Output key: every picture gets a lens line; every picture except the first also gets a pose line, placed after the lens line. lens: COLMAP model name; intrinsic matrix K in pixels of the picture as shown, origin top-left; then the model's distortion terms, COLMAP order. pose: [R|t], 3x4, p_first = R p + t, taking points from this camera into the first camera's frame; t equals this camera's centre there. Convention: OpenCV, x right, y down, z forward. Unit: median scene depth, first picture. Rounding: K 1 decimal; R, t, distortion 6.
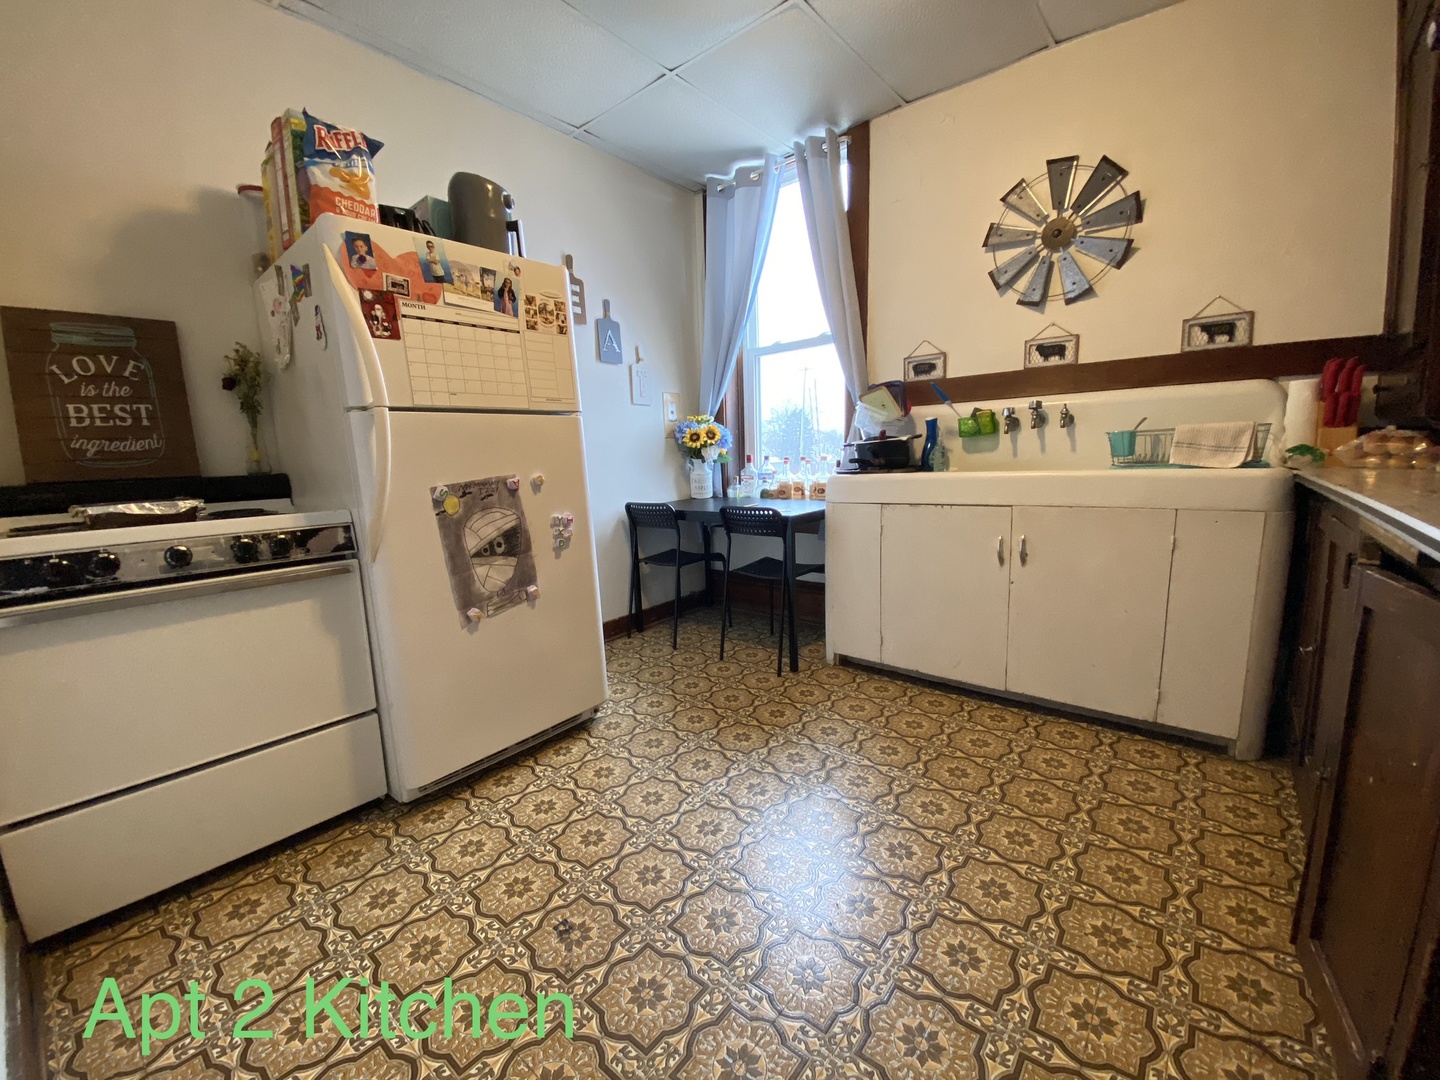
lens RADIAL K [[572.3, 0, 715.2], [0, 572.3, 544.9], [0, 0, 1]] dist [0.023867, -0.026260]
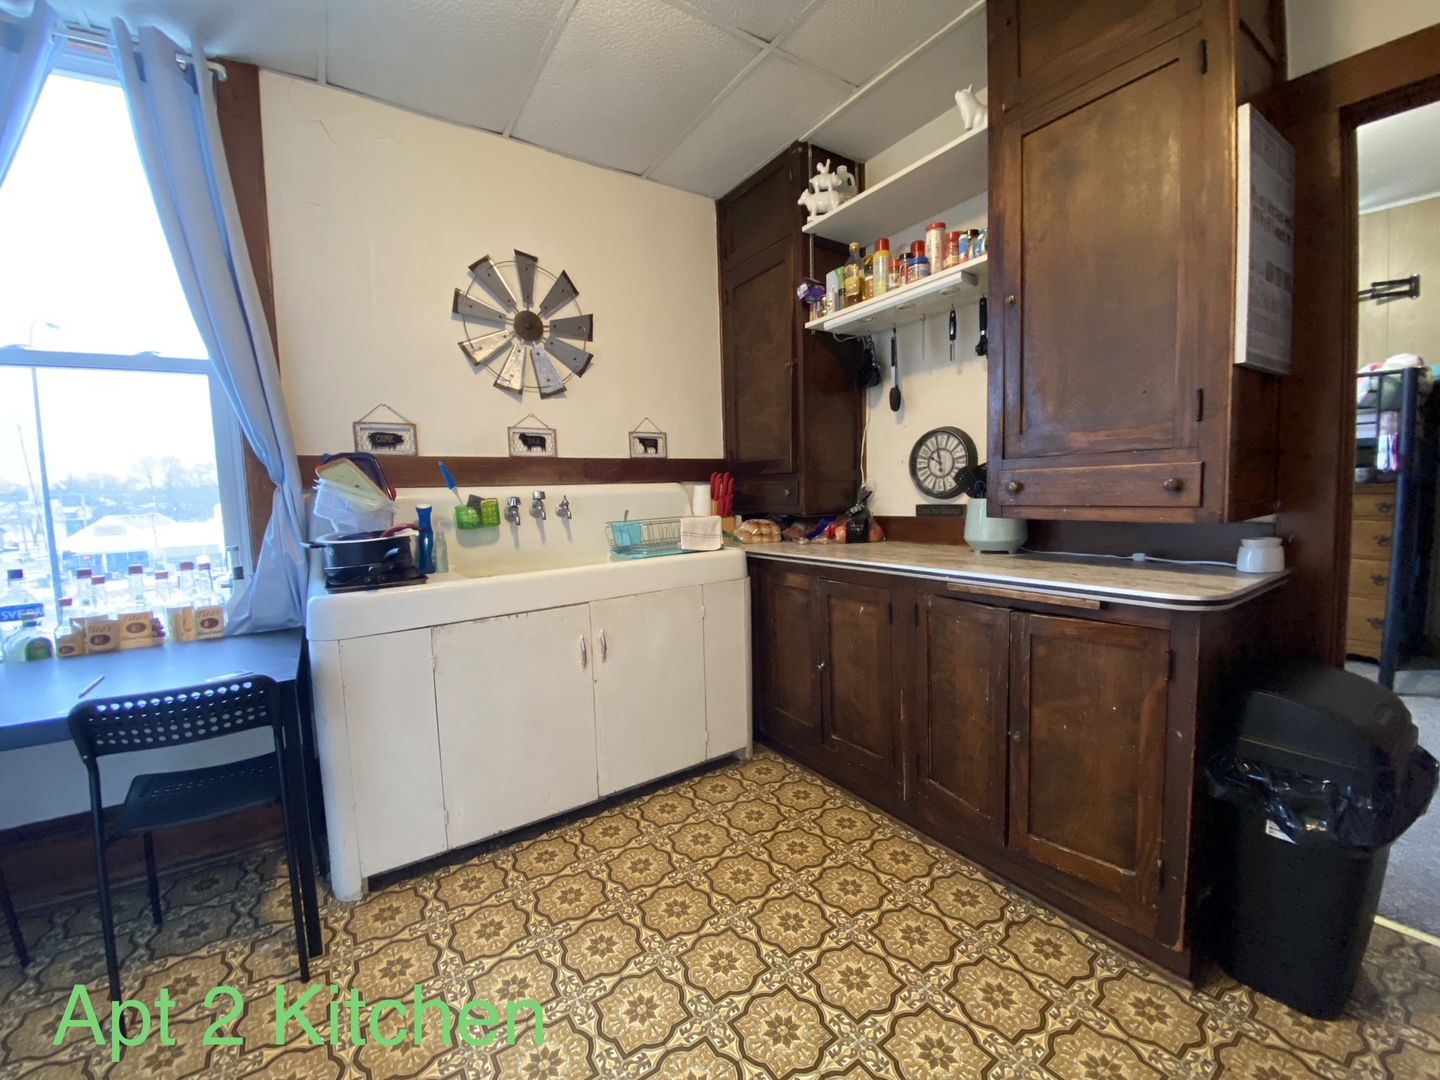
lens RADIAL K [[572.3, 0, 715.2], [0, 572.3, 544.9], [0, 0, 1]] dist [0.023867, -0.026260]
pose [[0.274753, -0.063252, 0.959432, -0.289070], [0.169600, 0.985377, 0.016394, -0.125005], [-0.946439, 0.158215, 0.281463, 0.455006]]
